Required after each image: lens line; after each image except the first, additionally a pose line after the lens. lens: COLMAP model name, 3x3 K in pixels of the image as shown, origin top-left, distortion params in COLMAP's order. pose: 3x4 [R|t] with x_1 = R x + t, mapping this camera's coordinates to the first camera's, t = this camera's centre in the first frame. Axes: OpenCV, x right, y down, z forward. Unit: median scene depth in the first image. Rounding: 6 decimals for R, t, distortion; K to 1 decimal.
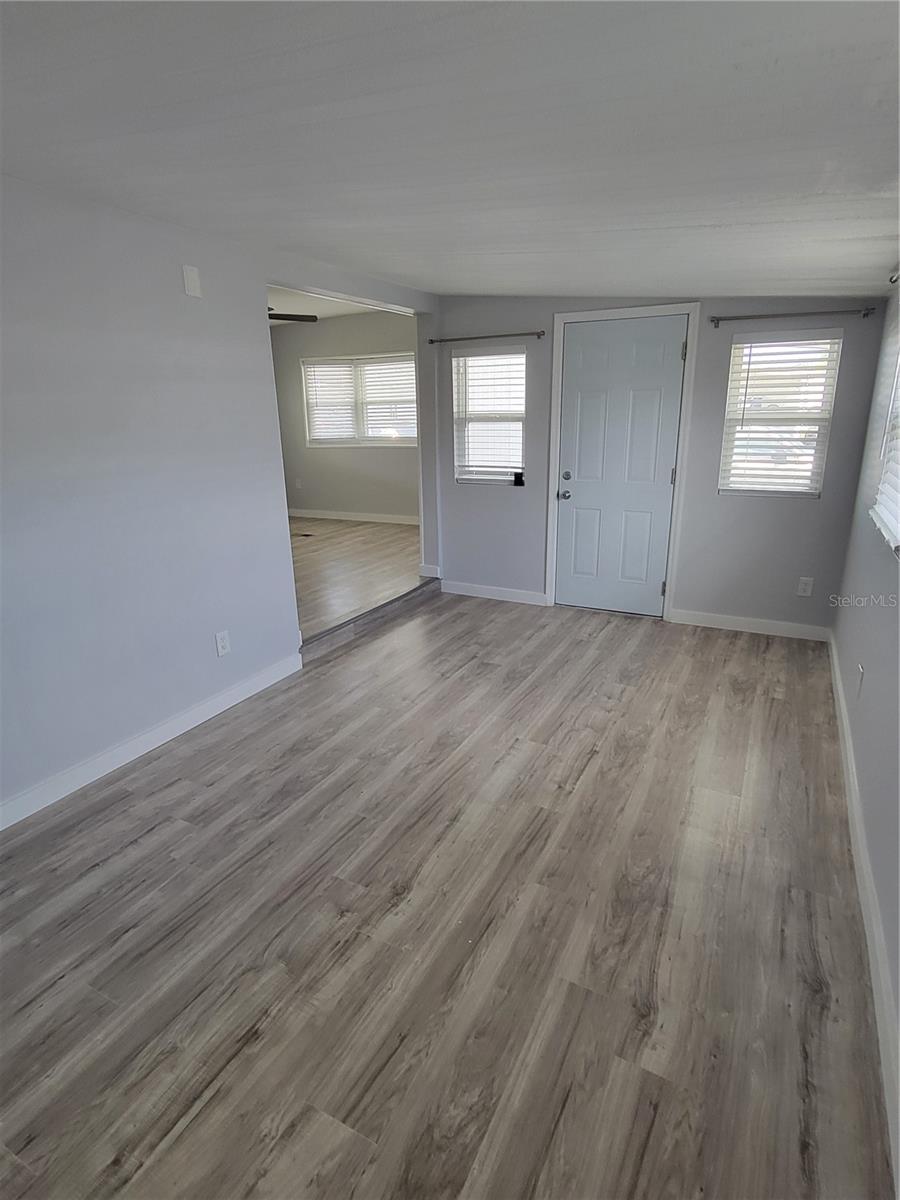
lens RADIAL K [[641.2, 0, 445.3], [0, 641.2, 607.5], [0, 0, 1]] dist [0.002785, -0.000518]
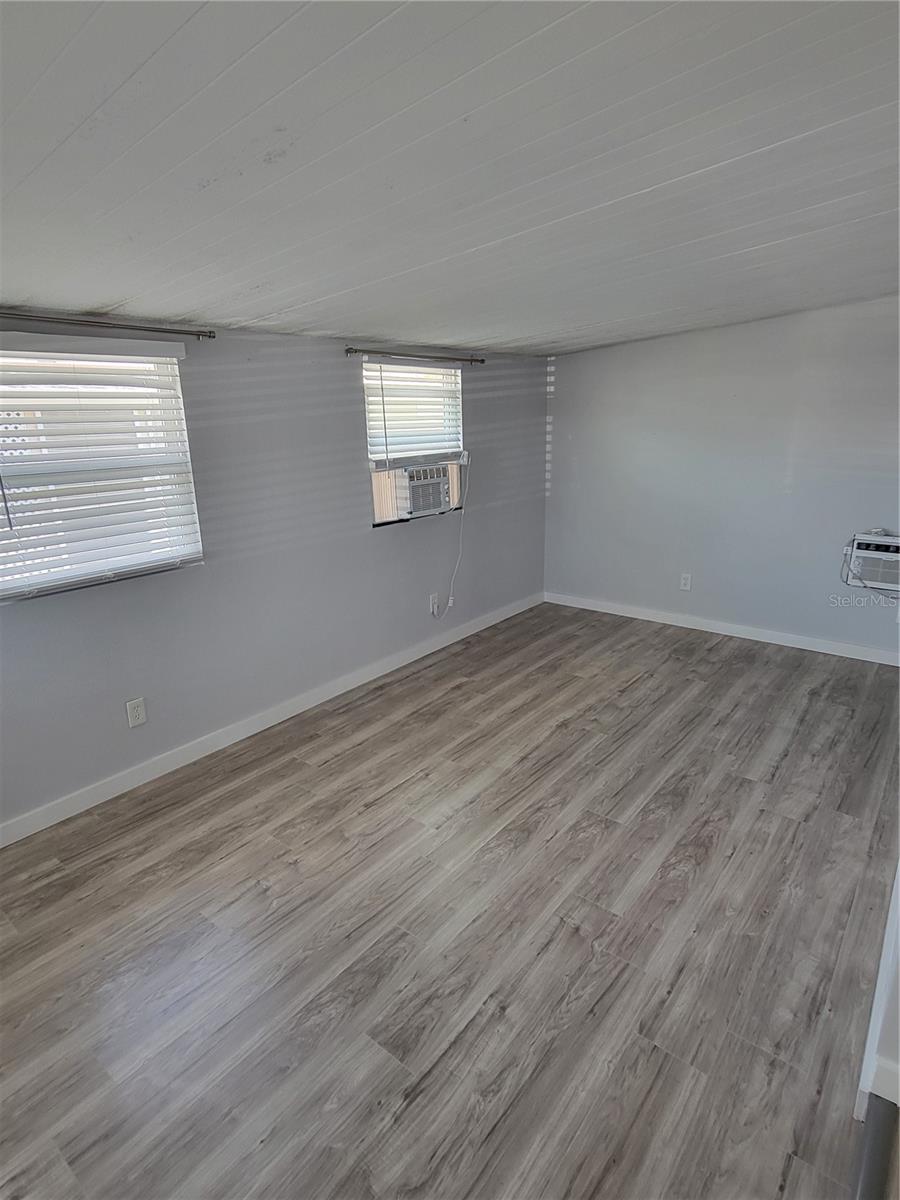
lens RADIAL K [[641.2, 0, 445.3], [0, 641.2, 607.5], [0, 0, 1]] dist [0.002785, -0.000518]
pose [[-0.979902, -0.017612, 0.198700, -0.080709], [0.096320, 0.830506, 0.548619, -0.634075], [-0.174684, 0.556732, -0.812118, 1.868379]]
